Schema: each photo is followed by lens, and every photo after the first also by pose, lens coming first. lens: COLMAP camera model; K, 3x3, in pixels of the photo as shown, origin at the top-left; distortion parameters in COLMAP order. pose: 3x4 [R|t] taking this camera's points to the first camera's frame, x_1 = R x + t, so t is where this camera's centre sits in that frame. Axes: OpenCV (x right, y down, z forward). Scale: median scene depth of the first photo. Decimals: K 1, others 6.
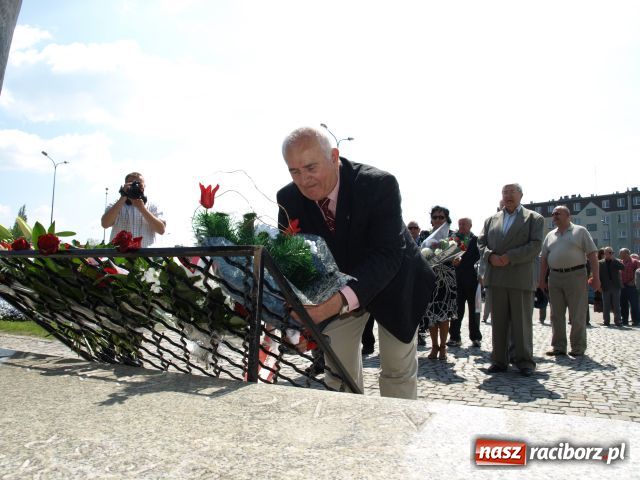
lens RADIAL K [[539.7, 0, 317.7], [0, 539.7, 236.0], [0, 0, 1]] dist [-0.058286, 0.011292]
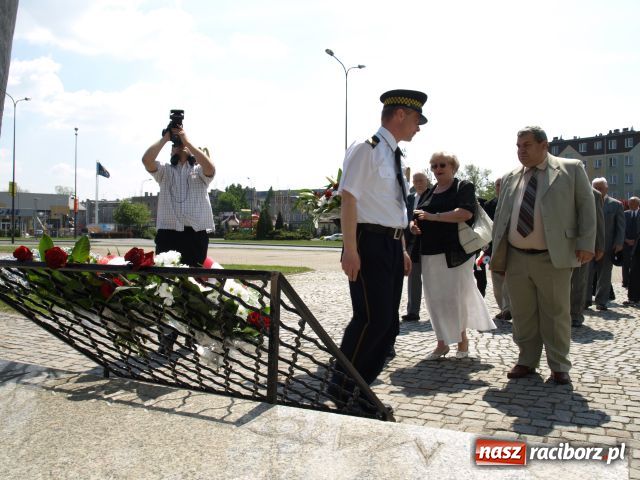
lens RADIAL K [[628.5, 0, 320.0], [0, 628.5, 240.0], [0, 0, 1]] dist [-0.046828, 0.004284]
pose [[0.999906, -0.011985, -0.006710, -0.012343], [0.012576, 0.995261, 0.096420, -0.122705], [0.005523, -0.096495, 0.995318, -0.139299]]
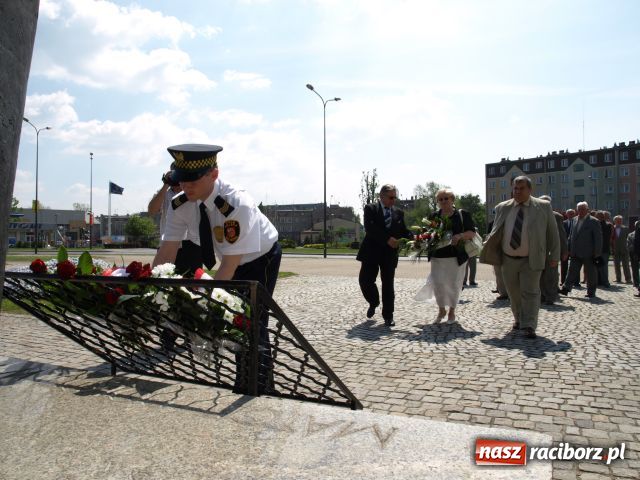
lens RADIAL K [[542.0, 0, 319.4], [0, 542.0, 239.3], [0, 0, 1]] dist [-0.060430, 0.009004]
pose [[0.999506, -0.021715, 0.022733, 0.006813], [0.019804, 0.996503, 0.081175, -0.133484], [-0.024416, -0.080685, 0.996441, -0.143085]]
